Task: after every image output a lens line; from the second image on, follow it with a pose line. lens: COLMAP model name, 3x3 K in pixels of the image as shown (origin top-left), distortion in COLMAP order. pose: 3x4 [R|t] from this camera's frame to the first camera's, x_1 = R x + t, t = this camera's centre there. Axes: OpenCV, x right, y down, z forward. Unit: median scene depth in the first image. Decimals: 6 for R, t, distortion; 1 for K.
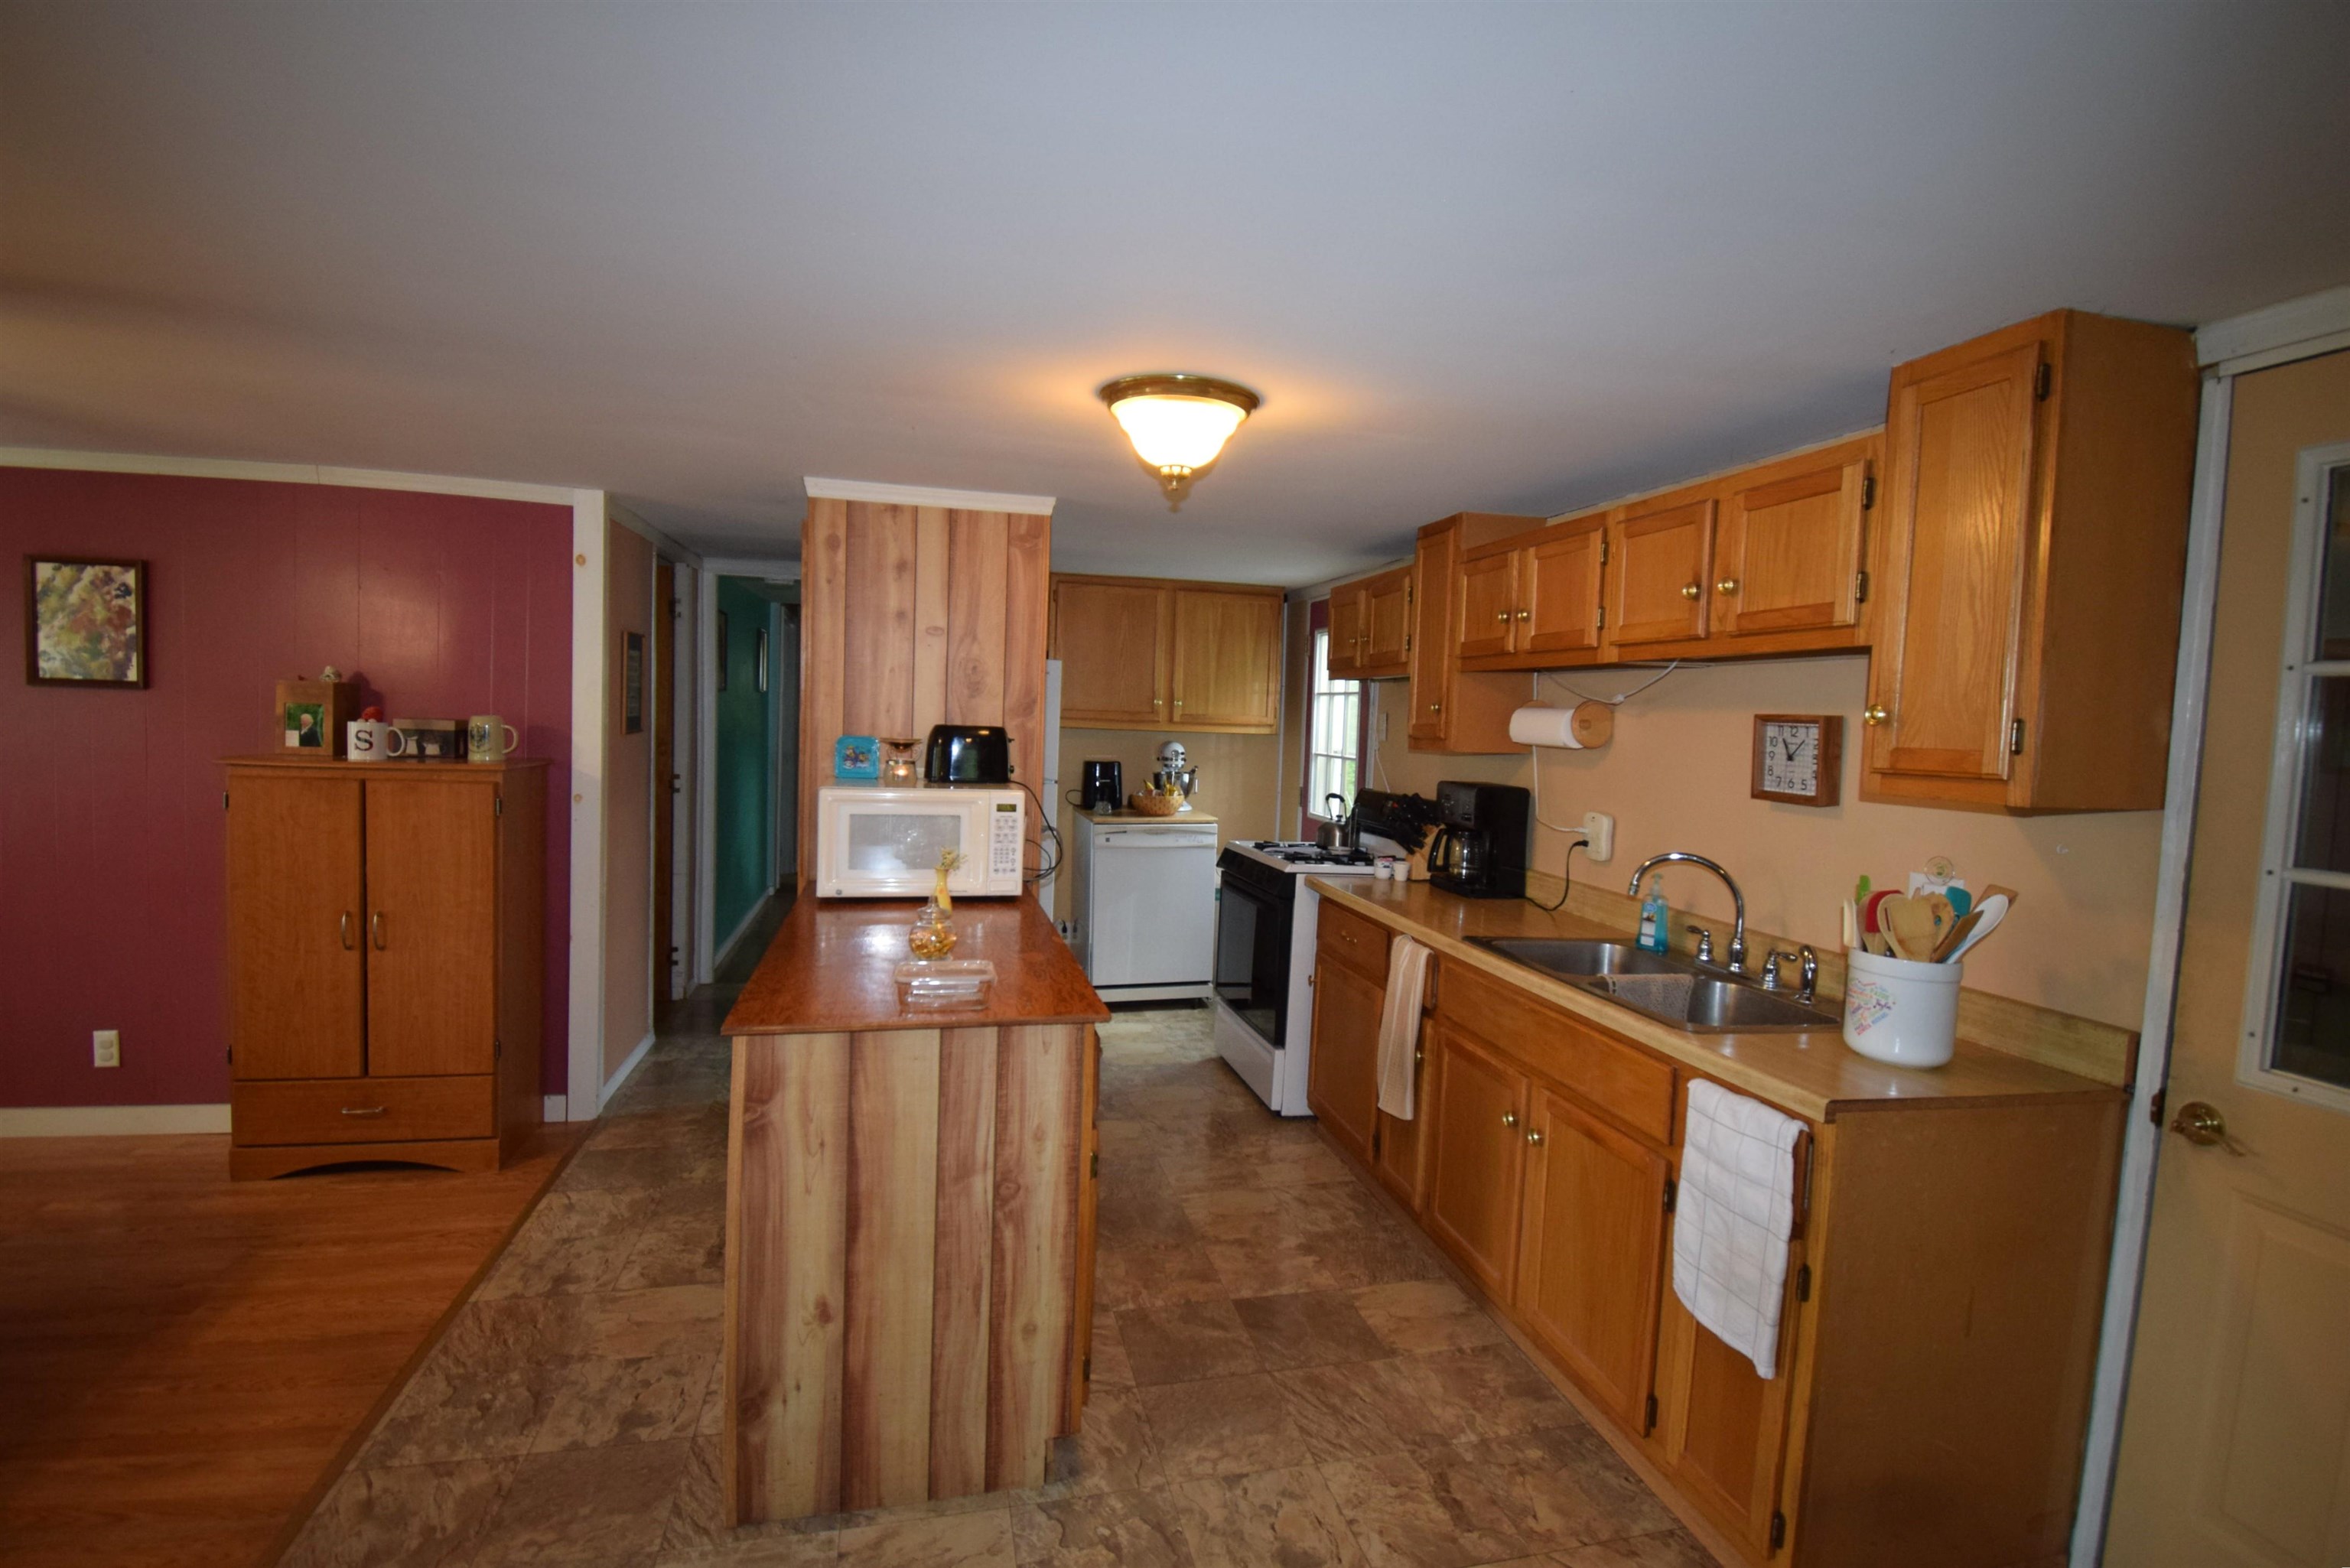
lens RADIAL K [[1043.5, 0, 1189.5], [0, 1043.5, 779.6], [0, 0, 1]] dist [-0.000964, -0.013436]
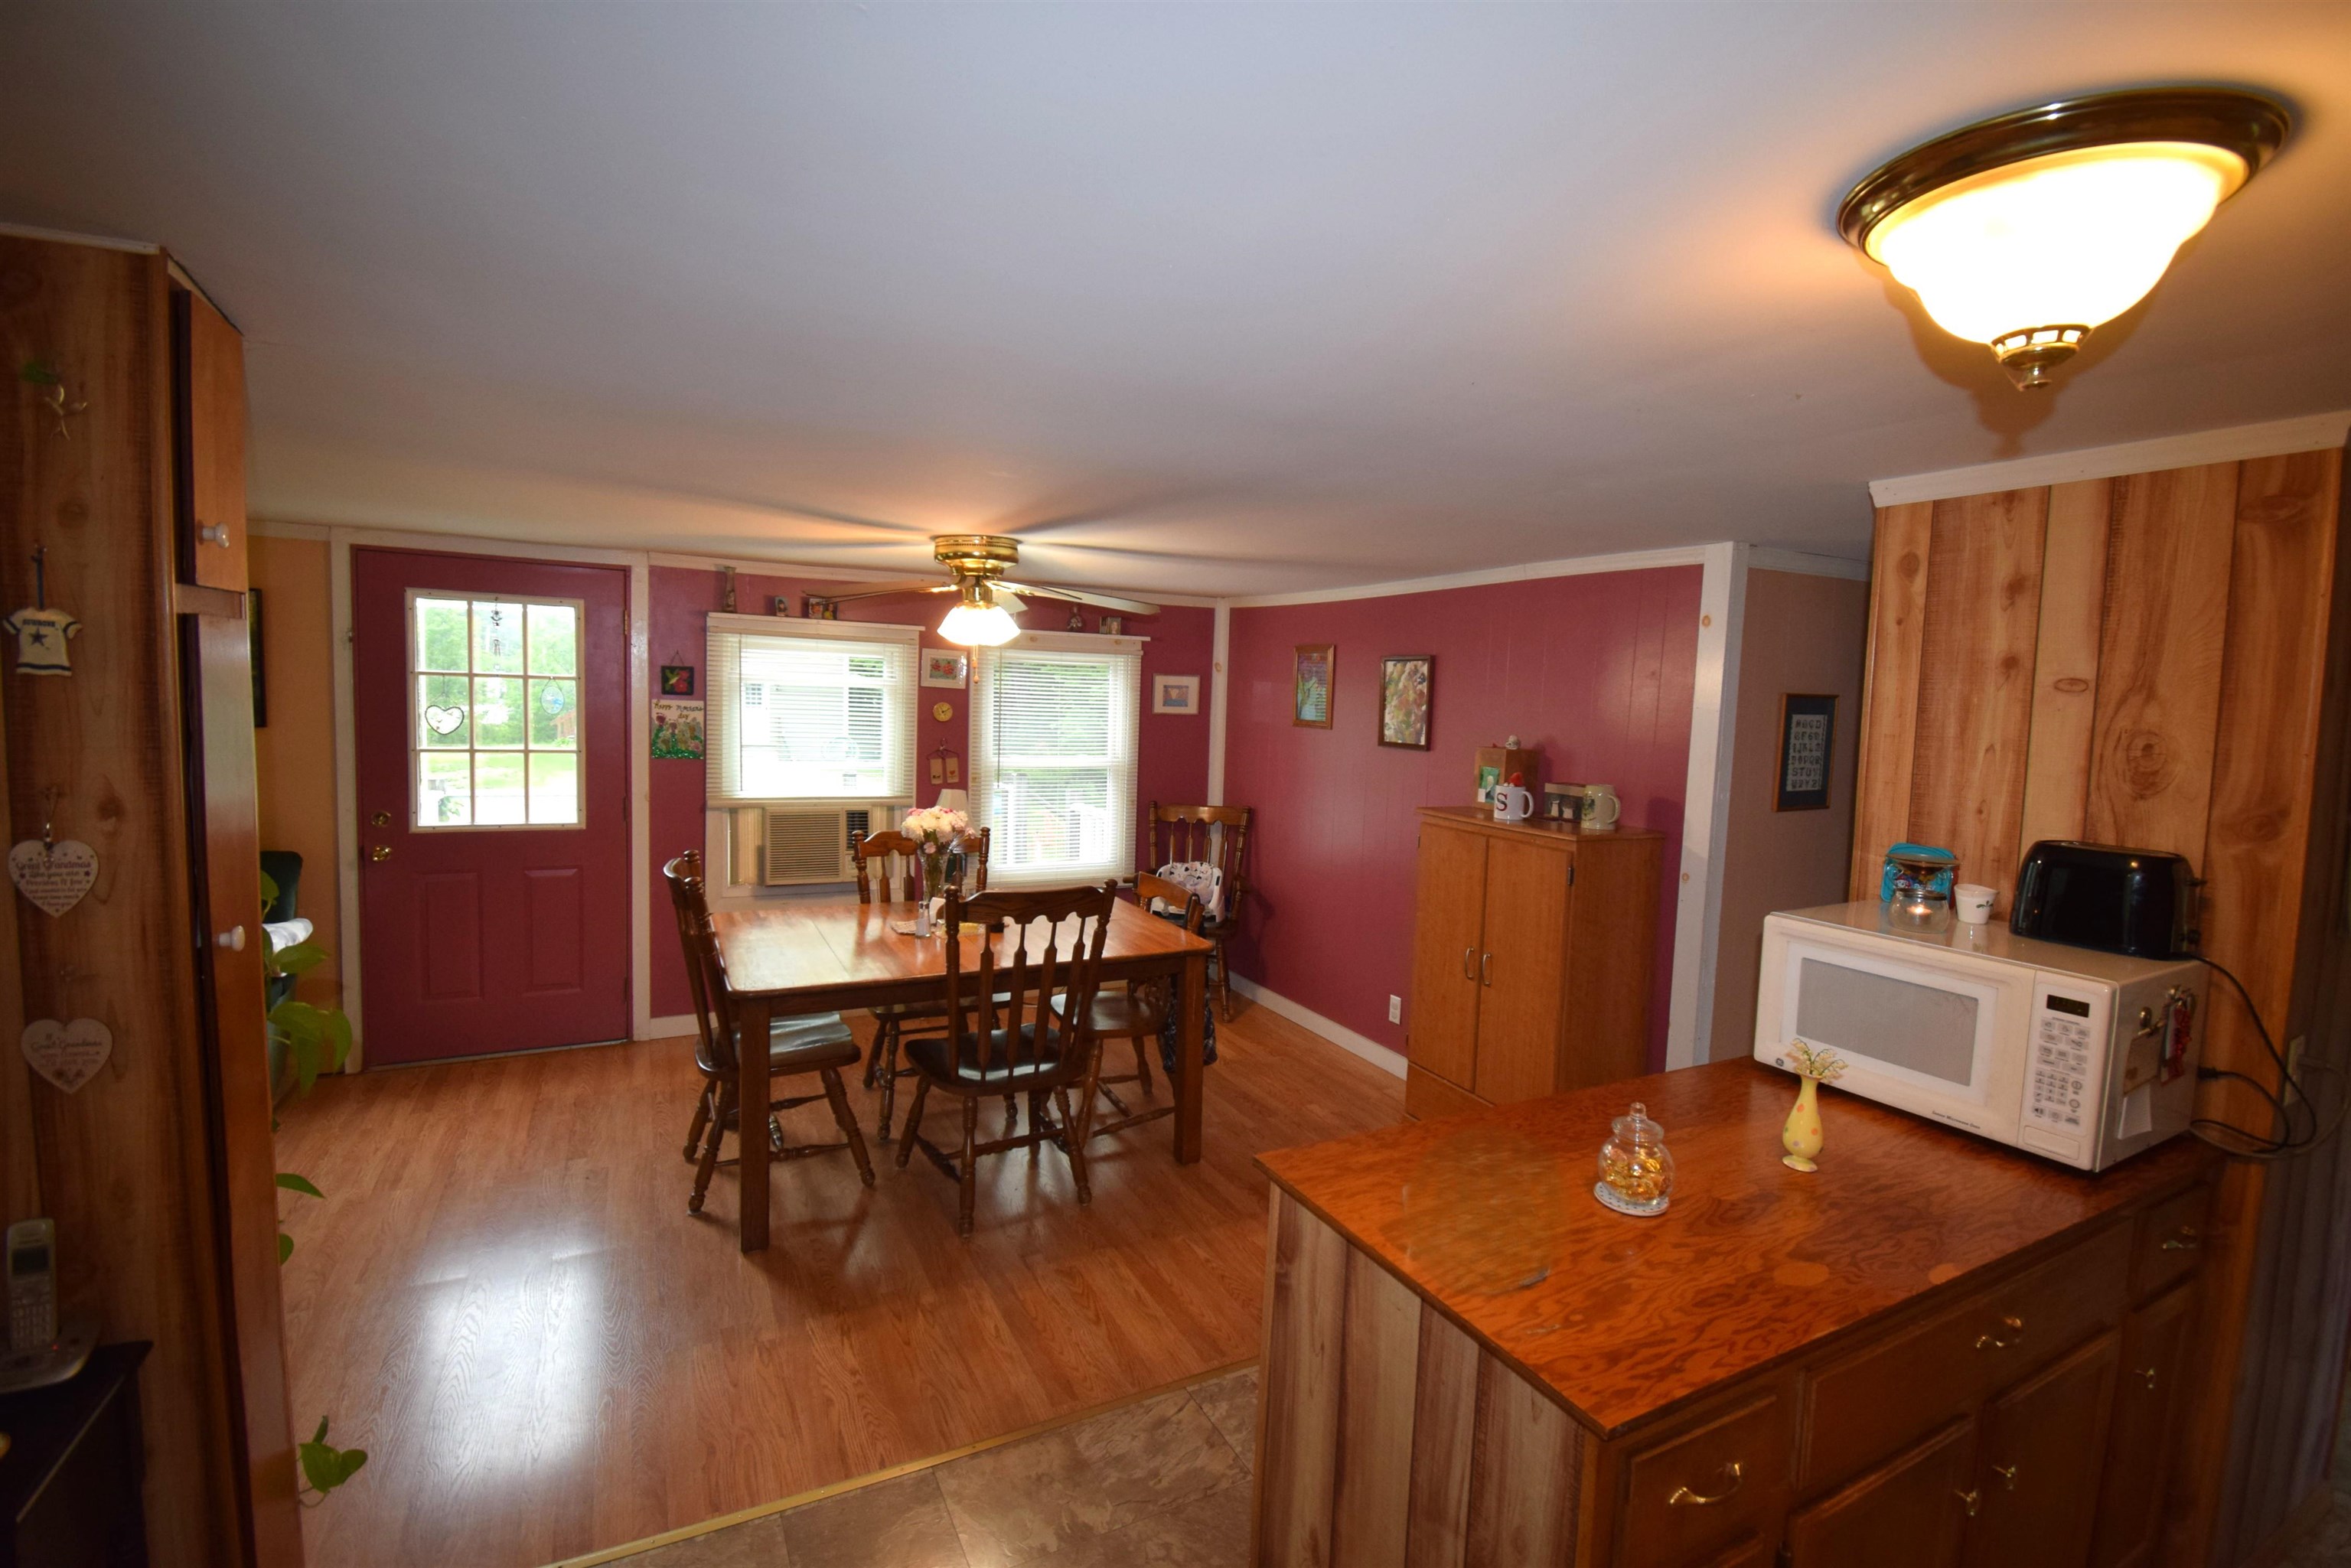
lens RADIAL K [[1043.9, 0, 1177.6], [0, 1043.9, 770.2], [0, 0, 1]] dist [-0.000964, -0.013436]
pose [[0.224793, 0.039602, -0.973601, 0.231457], [-0.087559, 0.995953, 0.020295, -0.062841], [0.970464, 0.080685, 0.227351, 0.380699]]
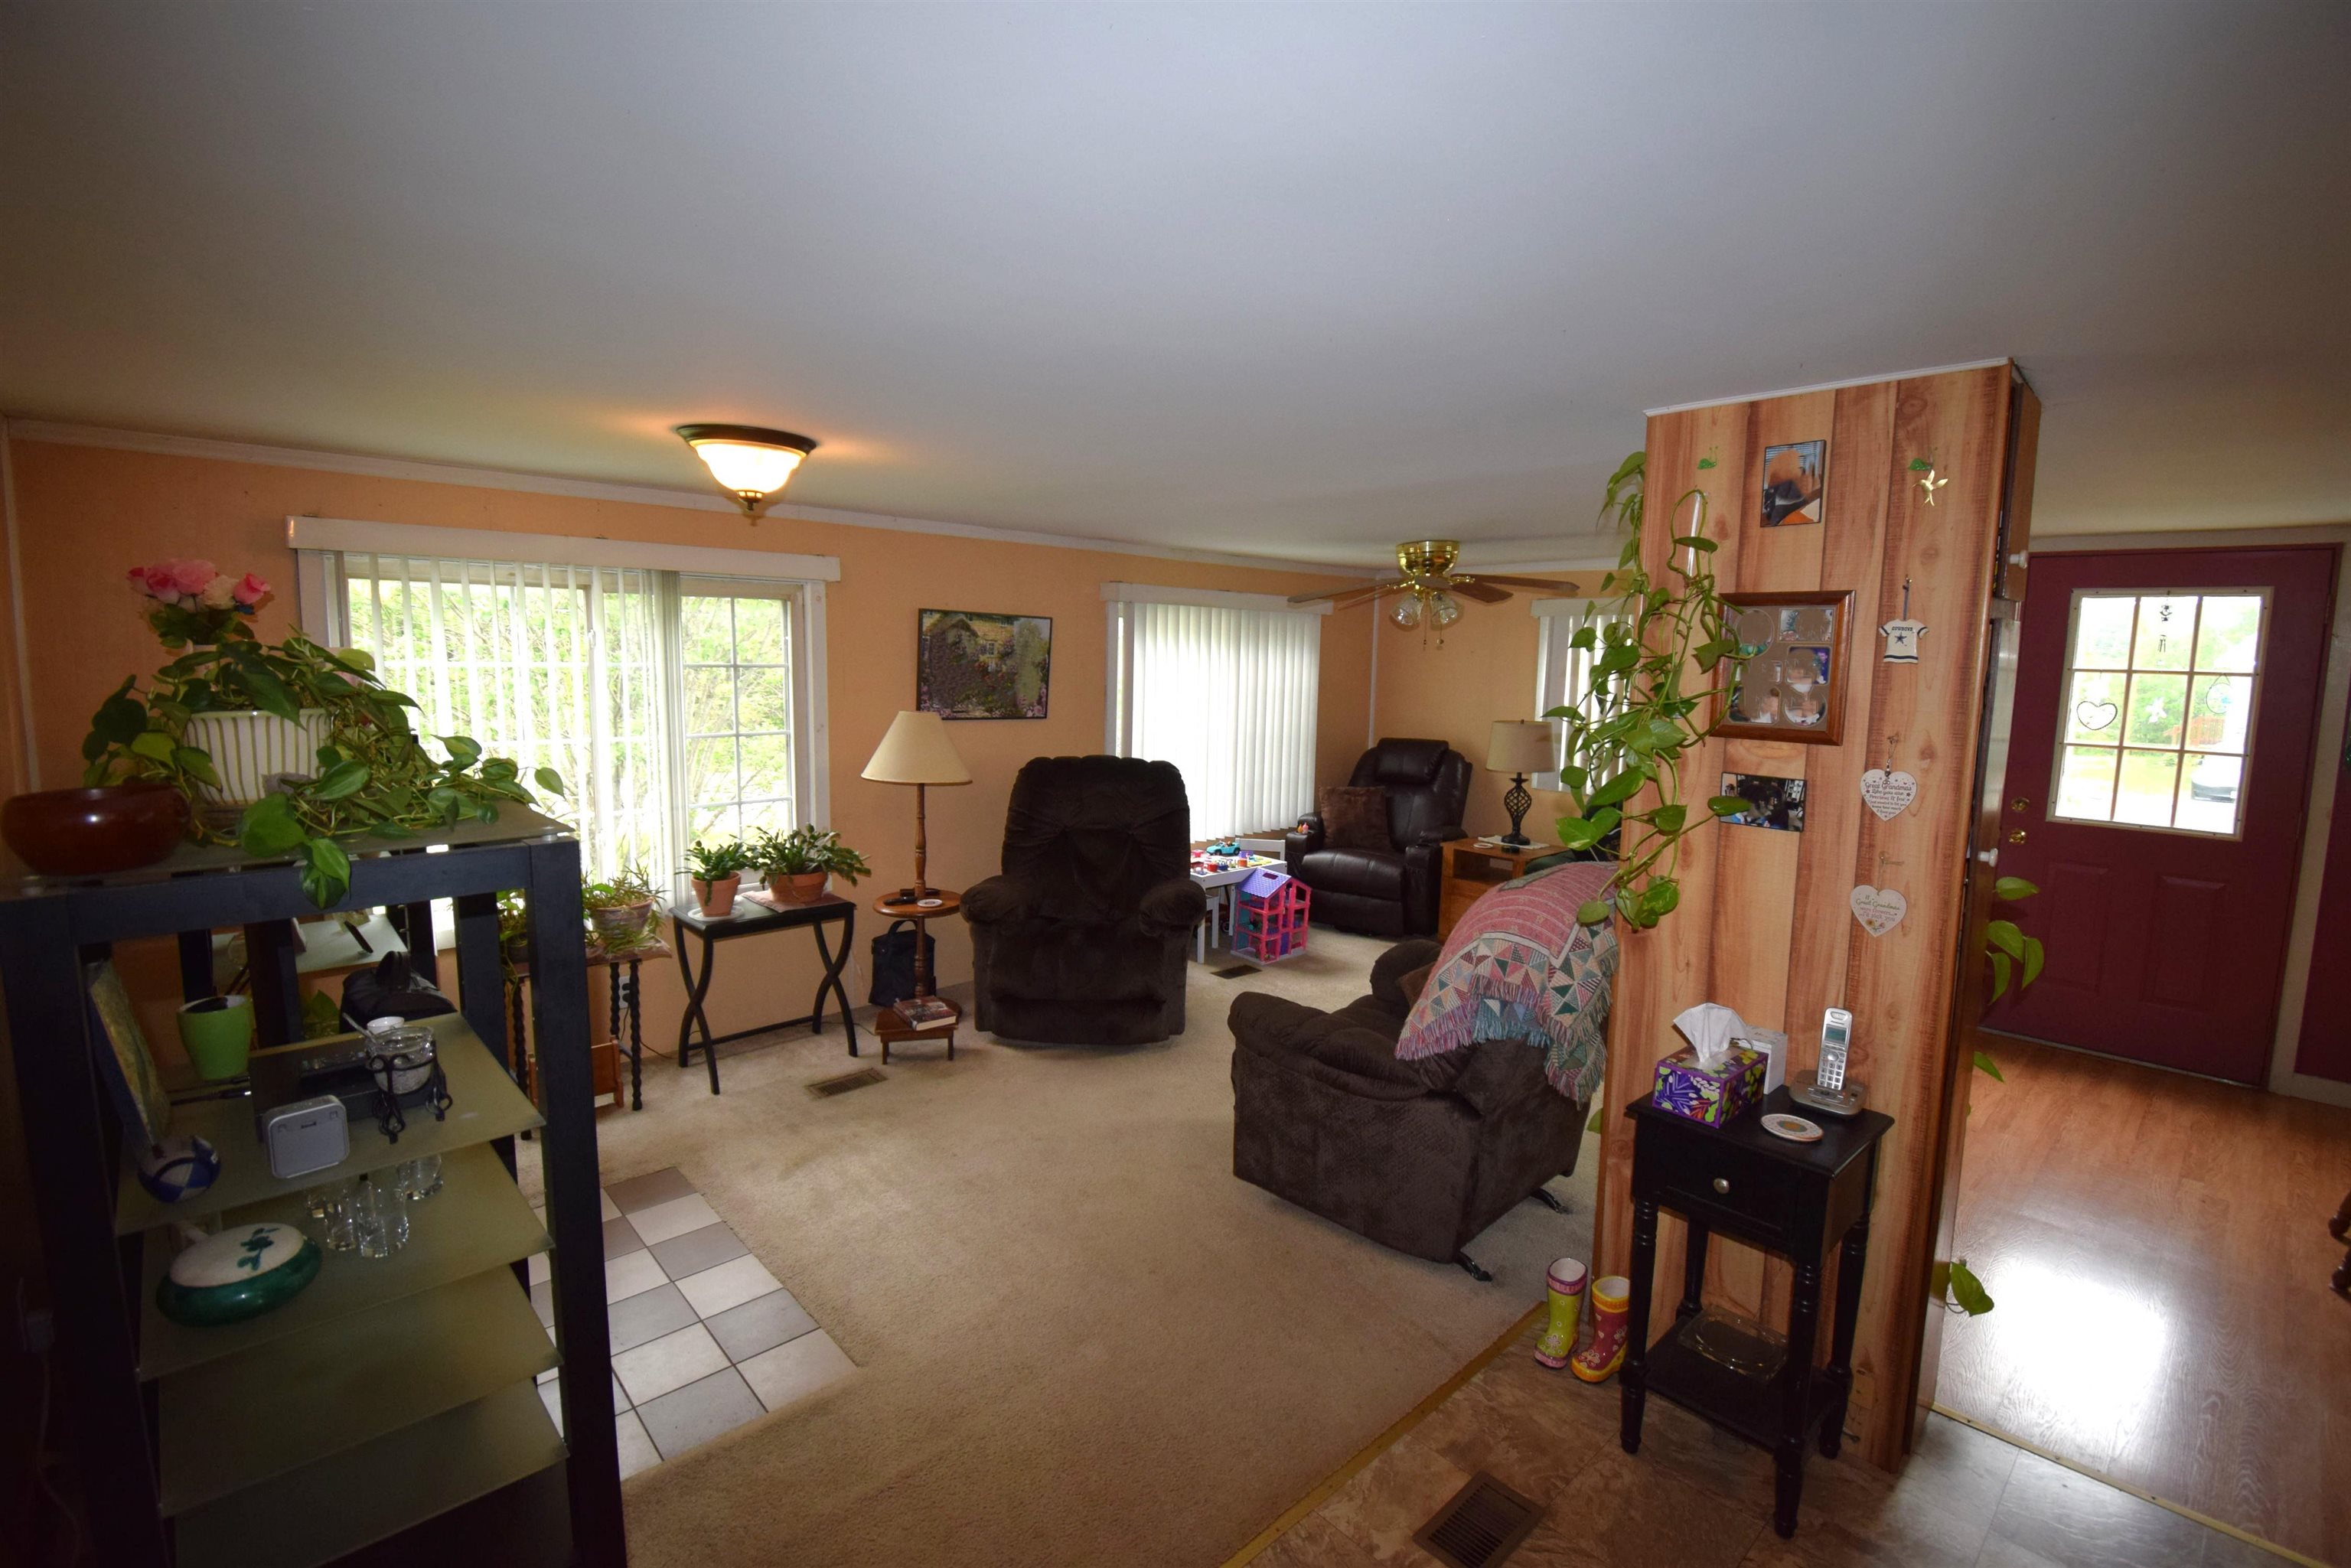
lens RADIAL K [[1071.1, 0, 1191.6], [0, 1071.1, 774.5], [0, 0, 1]] dist [-0.018702, -0.004717]
pose [[-0.871450, -0.002920, -0.490475, 0.422653], [-0.087709, 0.984792, 0.149976, -0.045097], [0.482578, 0.173716, -0.858453, 0.391855]]
